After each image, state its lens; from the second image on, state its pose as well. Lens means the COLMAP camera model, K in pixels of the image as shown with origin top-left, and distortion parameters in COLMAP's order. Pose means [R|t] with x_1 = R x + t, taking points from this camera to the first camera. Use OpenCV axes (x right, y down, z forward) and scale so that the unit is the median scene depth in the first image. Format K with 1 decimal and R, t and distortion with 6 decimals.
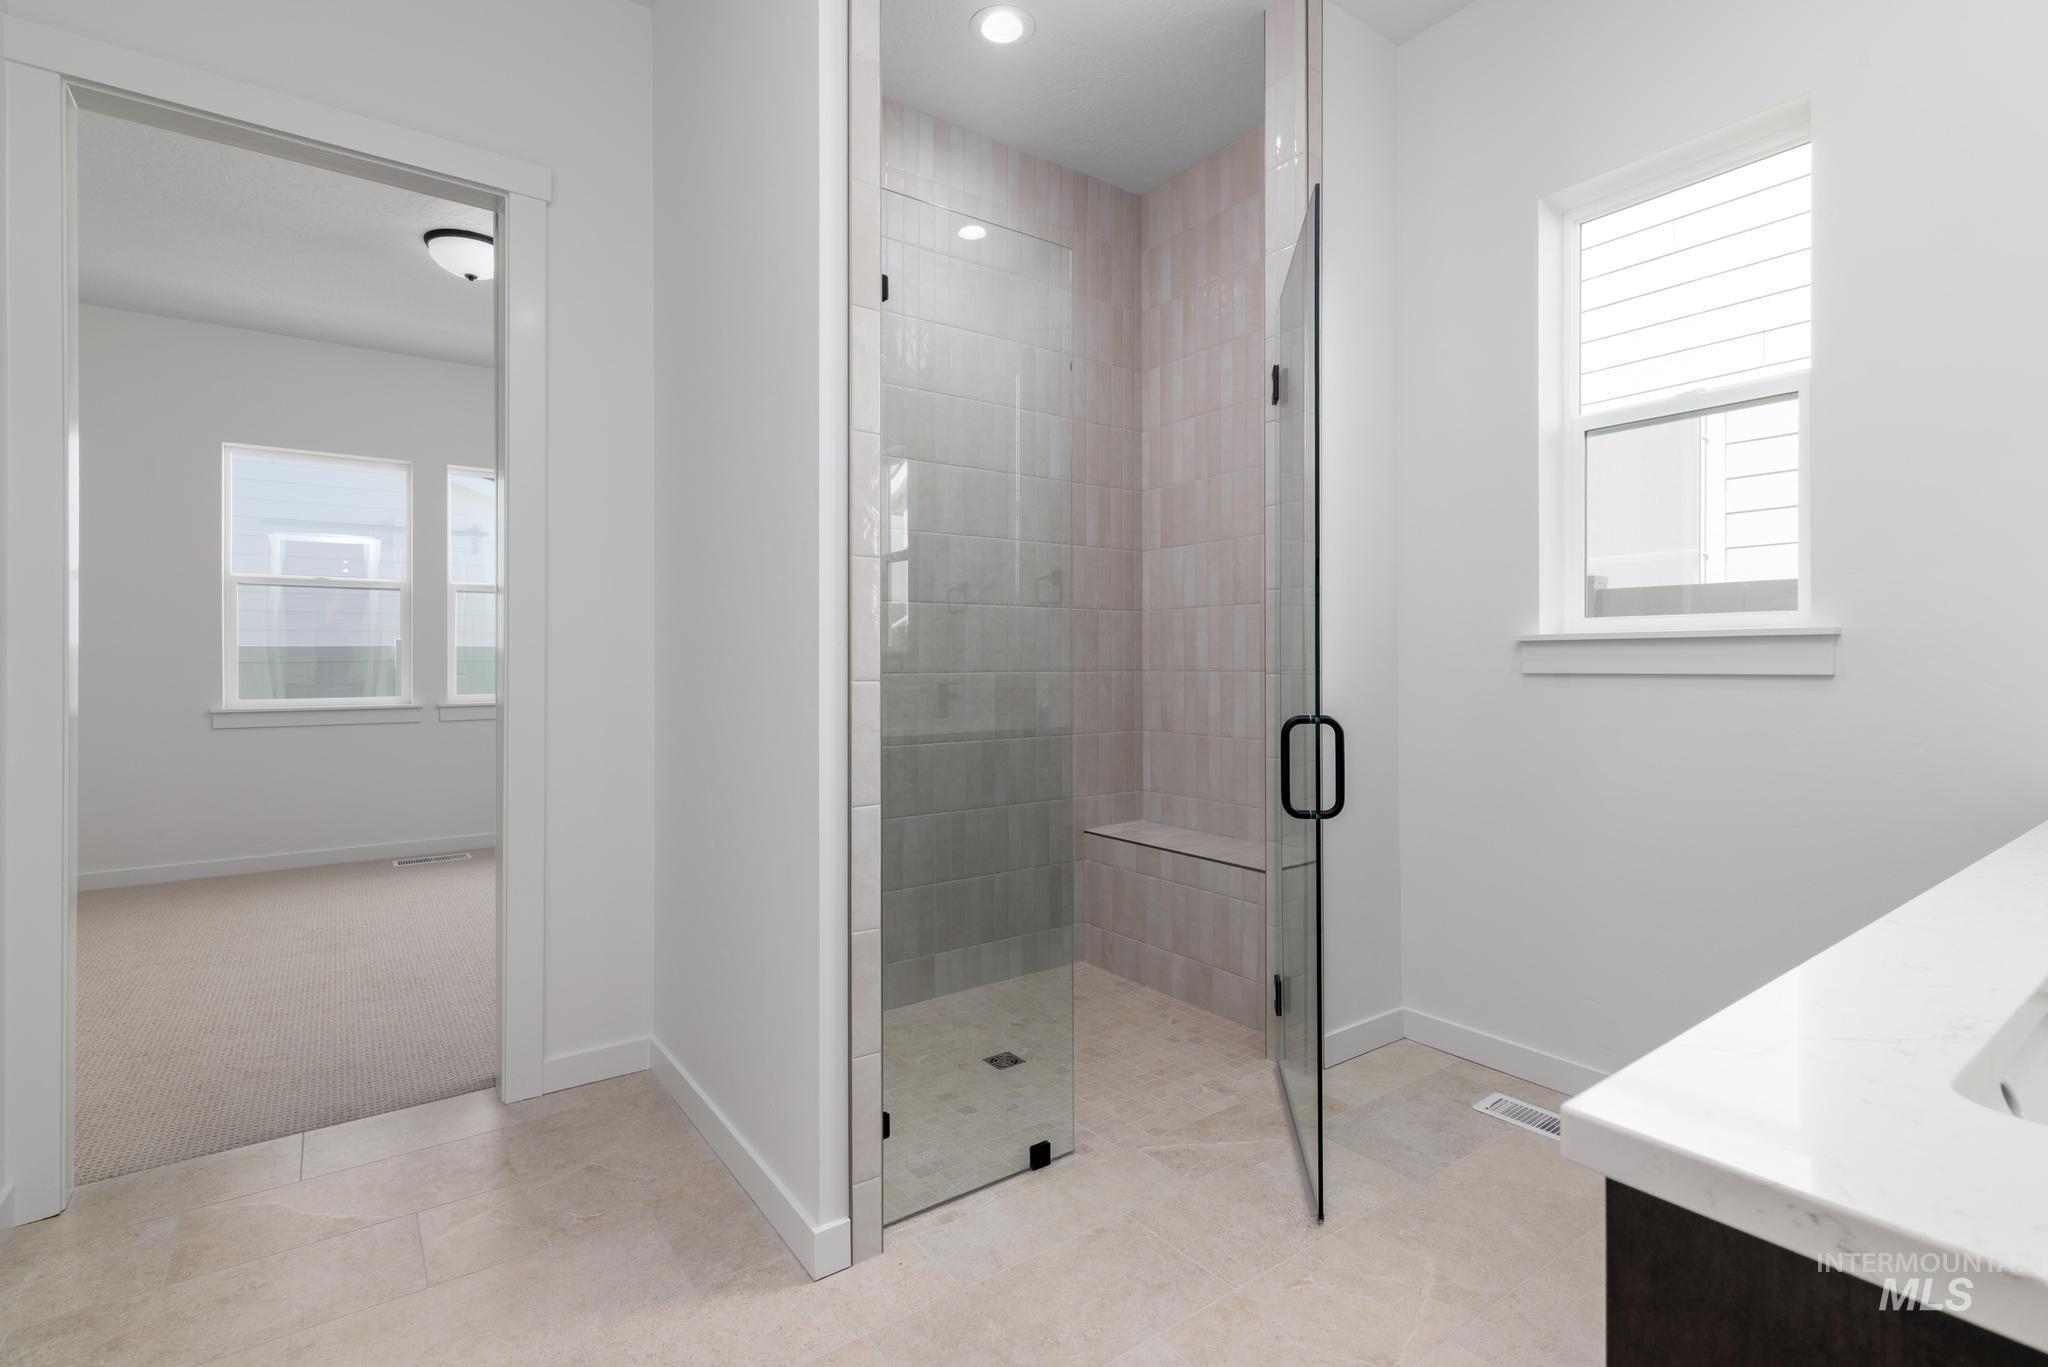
lens RADIAL K [[935.8, 0, 1024.0], [0, 935.8, 683.5], [0, 0, 1]] dist [-0.000160, 0.000135]
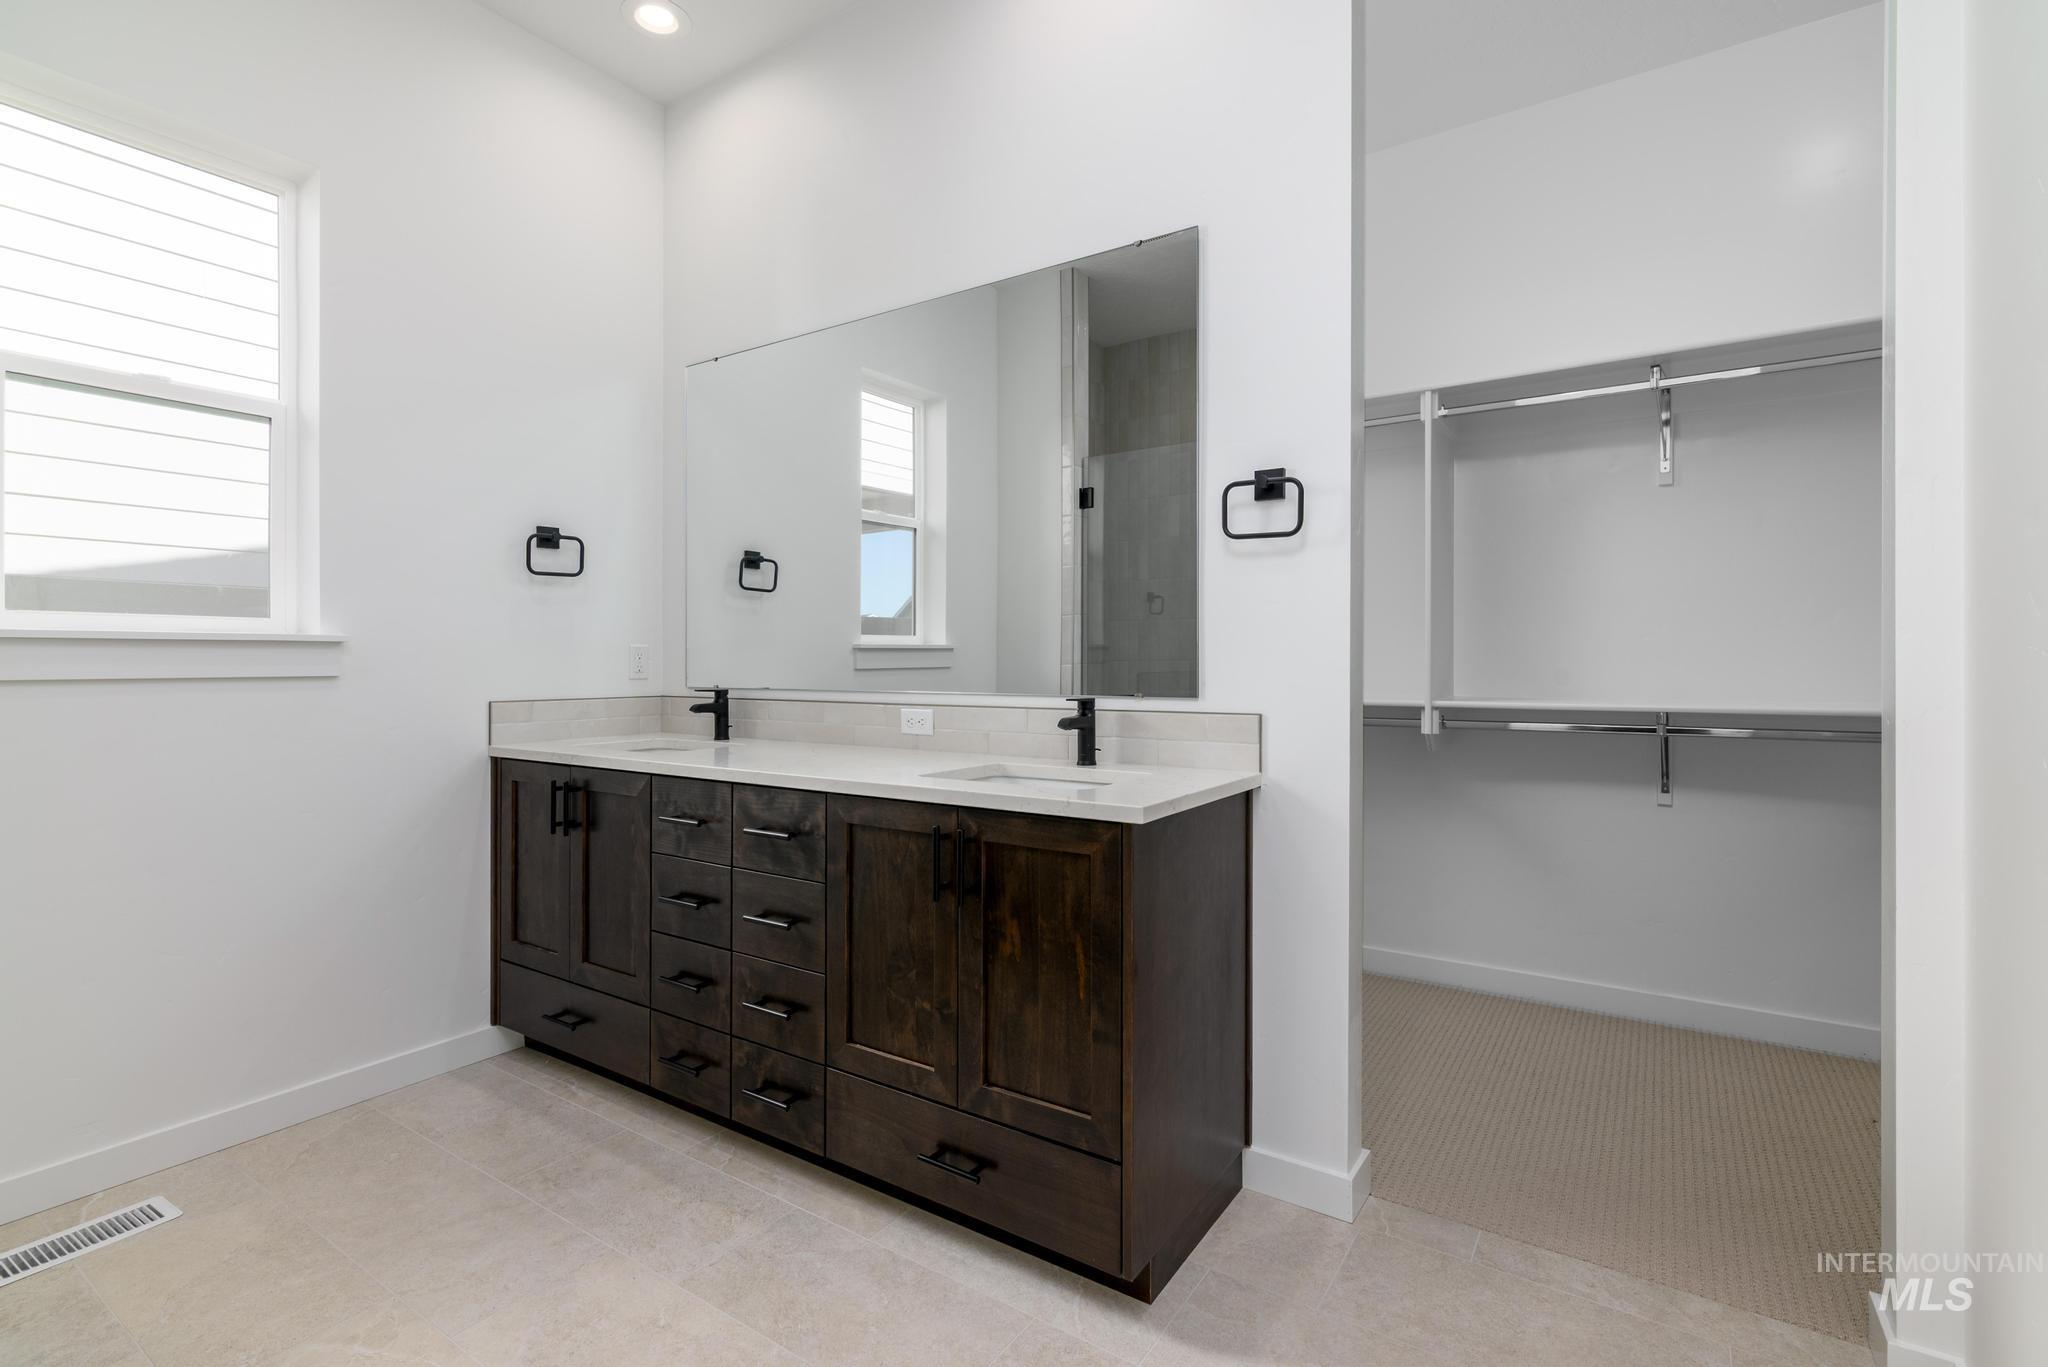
lens RADIAL K [[962.5, 0, 1012.6], [0, 962.5, 660.1], [0, 0, 1]] dist [-0.002683, -0.000286]
pose [[-0.327863, 0.001320, 0.944725, -0.565339], [0.024928, 0.999663, 0.007254, -0.015585], [-0.944397, 0.025928, -0.327785, 0.591037]]
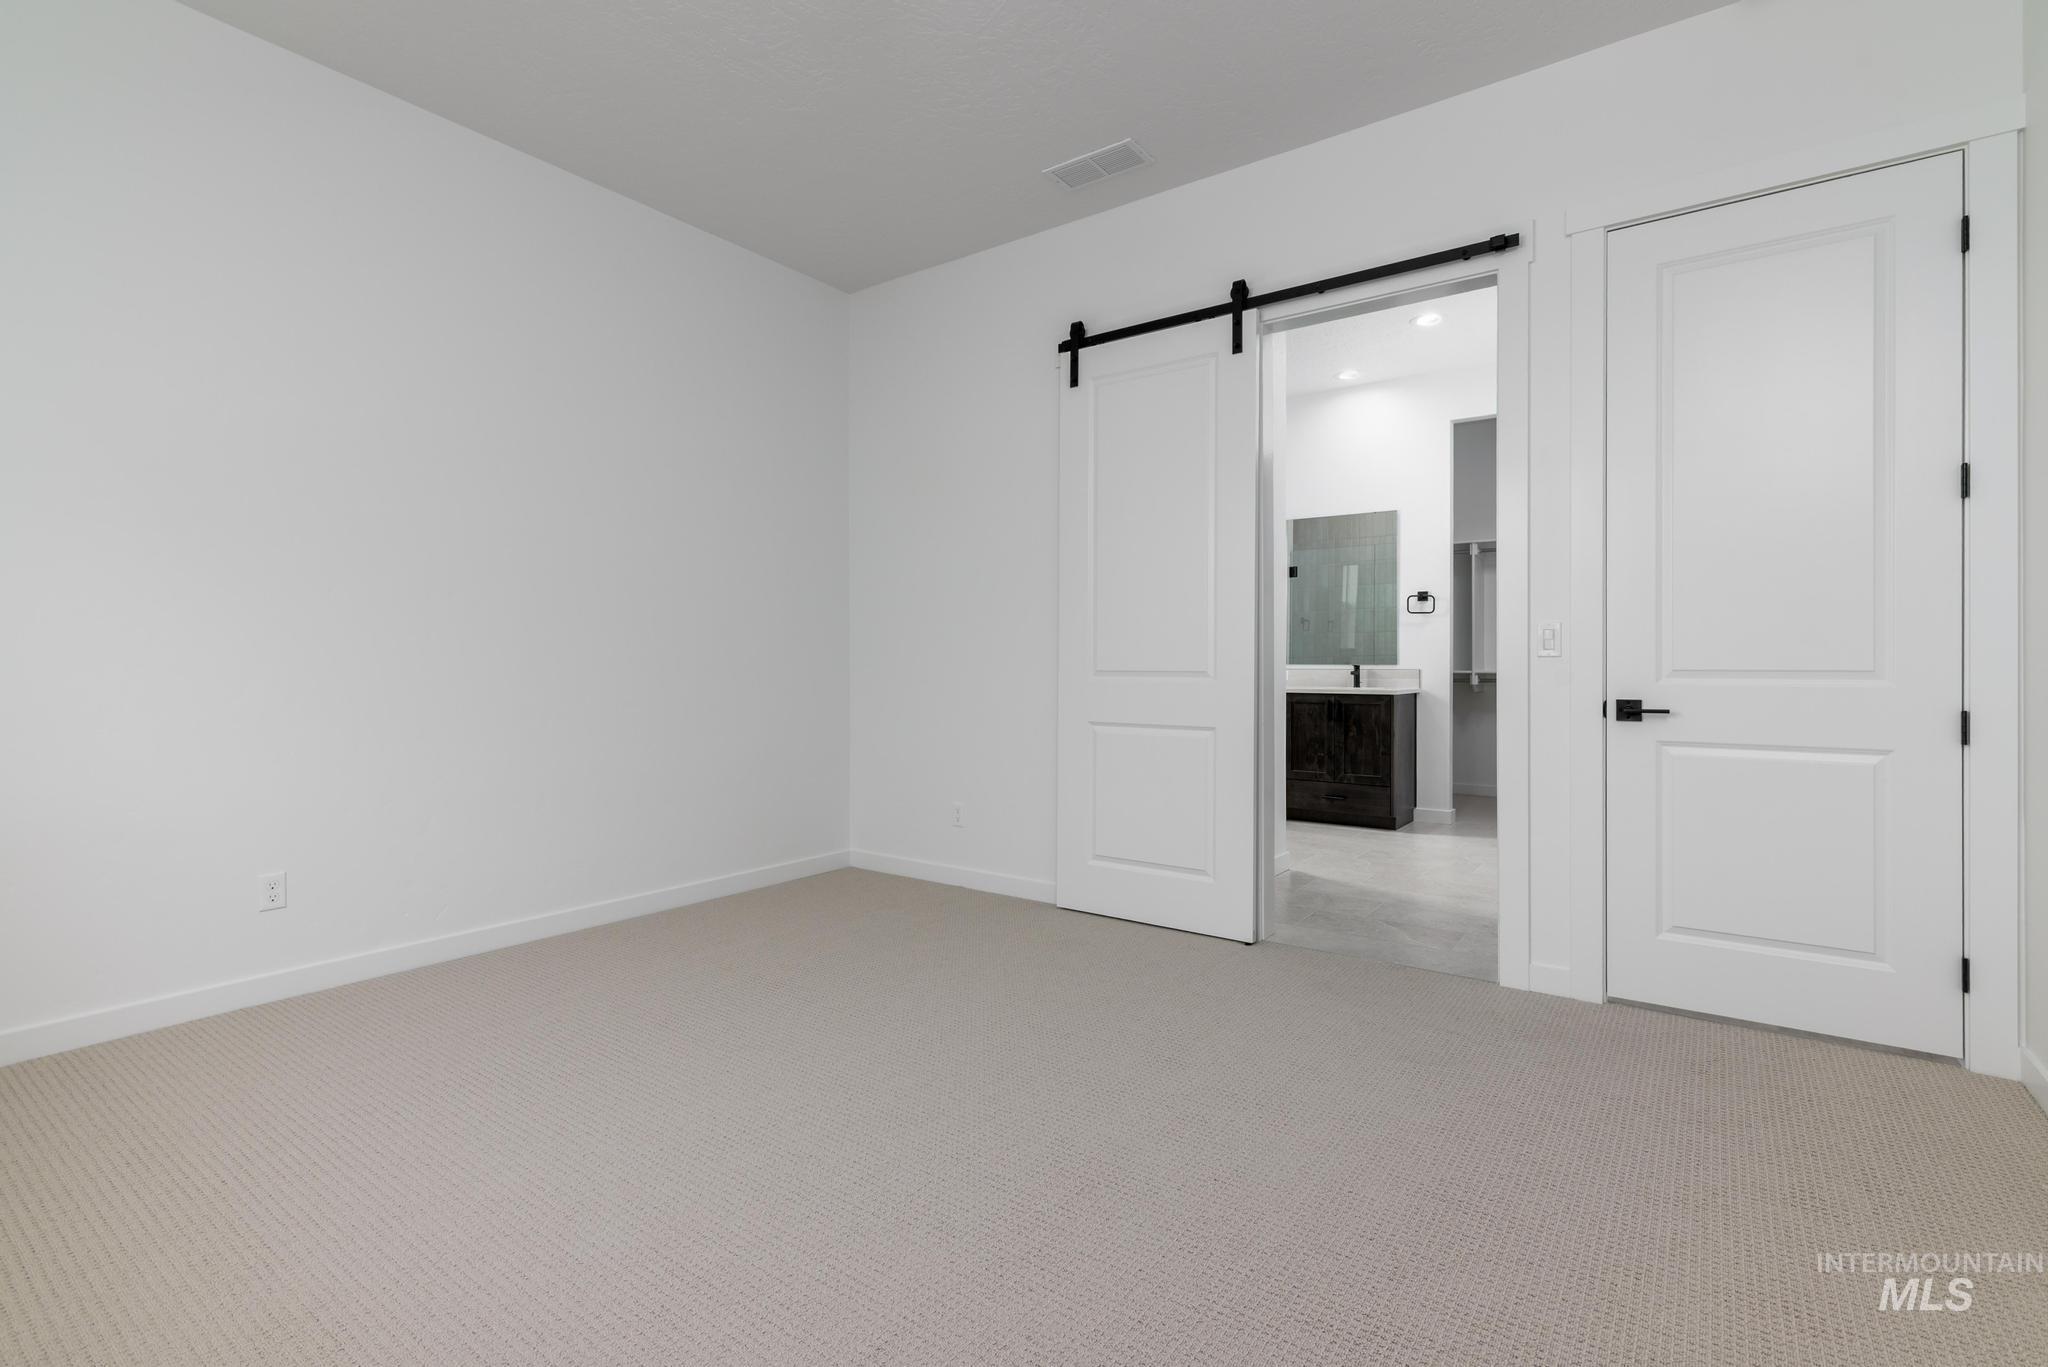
lens RADIAL K [[962.5, 0, 1012.6], [0, 962.5, 660.1], [0, 0, 1]] dist [-0.002683, -0.000286]
pose [[-0.298033, 0.002617, 0.954552, -1.762099], [0.024915, 0.999677, 0.005039, -0.021437], [-0.954230, 0.025284, -0.298002, 1.713357]]
